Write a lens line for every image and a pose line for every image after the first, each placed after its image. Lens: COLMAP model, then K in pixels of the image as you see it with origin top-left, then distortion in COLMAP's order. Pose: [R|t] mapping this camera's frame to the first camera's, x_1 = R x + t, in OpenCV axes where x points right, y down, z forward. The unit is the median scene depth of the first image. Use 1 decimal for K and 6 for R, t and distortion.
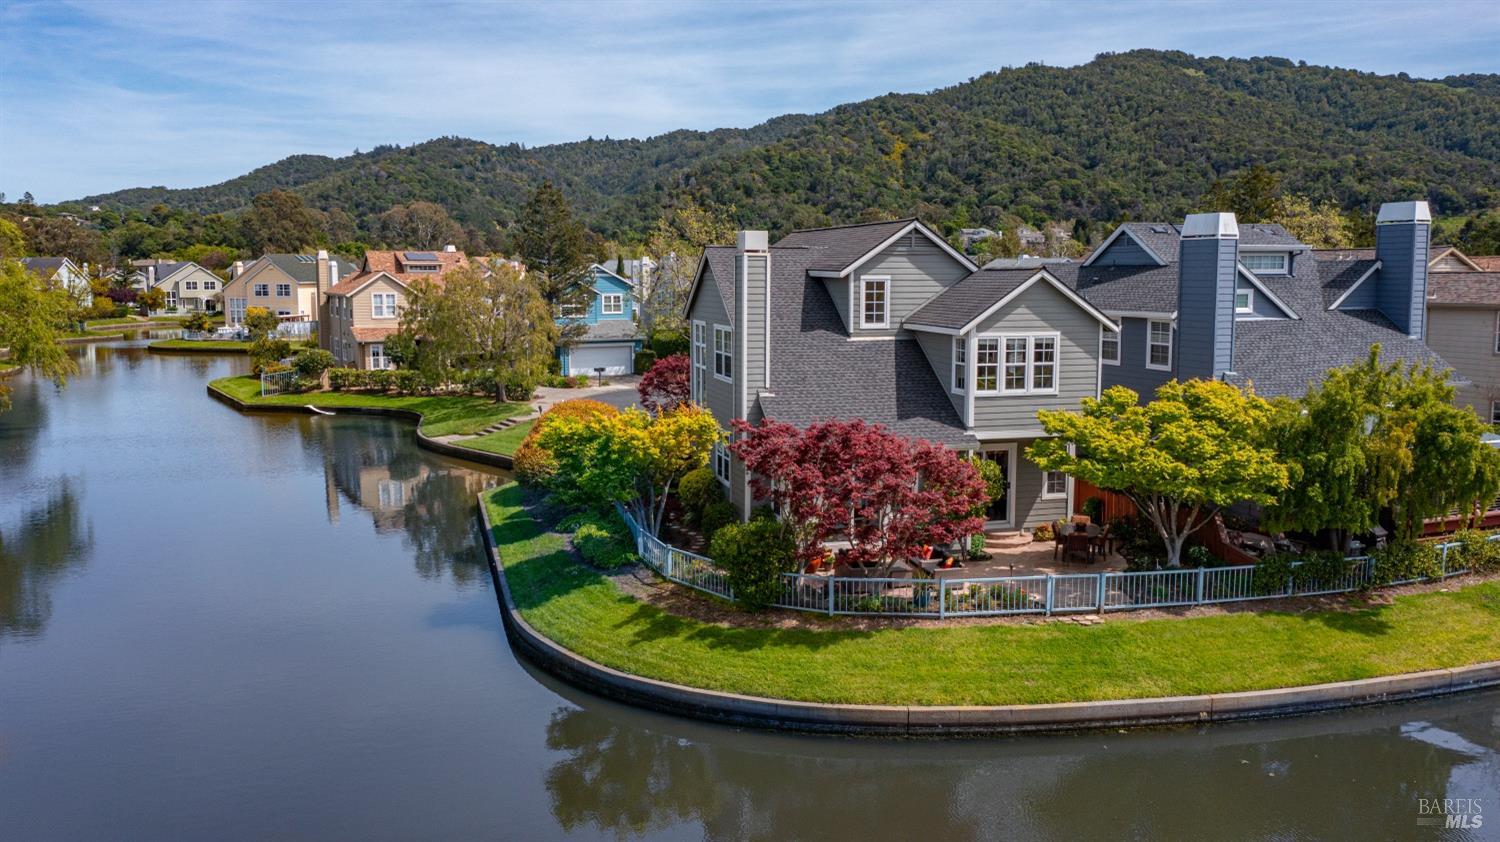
lens RADIAL K [[1163.5, 0, 750.9], [0, 1163.5, 422.5], [0, 0, 1]] dist [-0.011715, 0.007715]
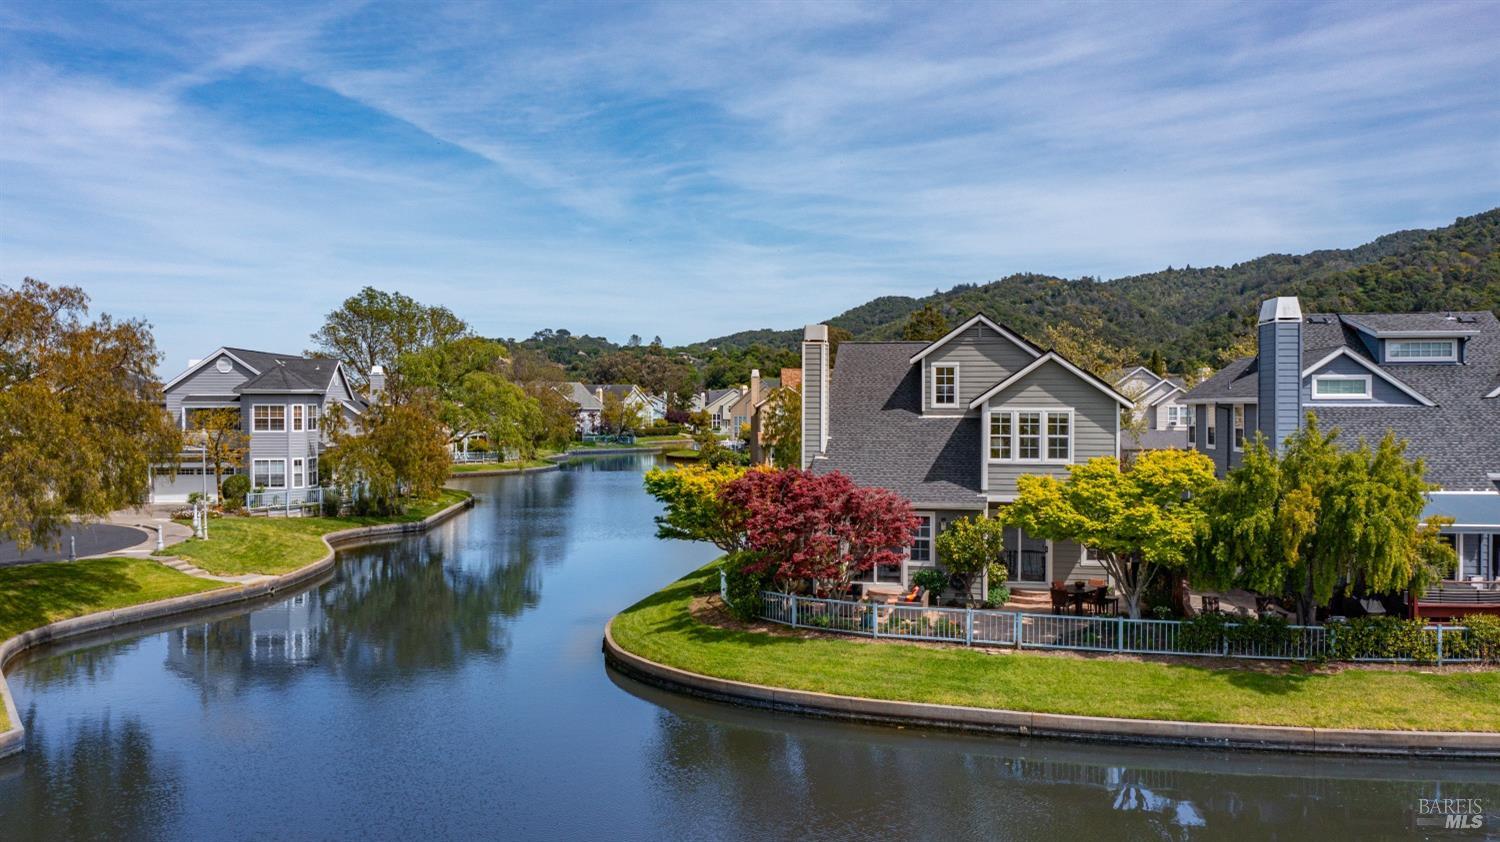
lens RADIAL K [[1163.5, 0, 748.6], [0, 1163.5, 418.1], [0, 0, 1]] dist [-0.011715, 0.007715]
pose [[0.887971, 0.007220, -0.459843, 0.498500], [-0.060838, 0.992934, -0.101890, 0.062677], [0.455858, 0.118451, 0.882135, -0.111140]]
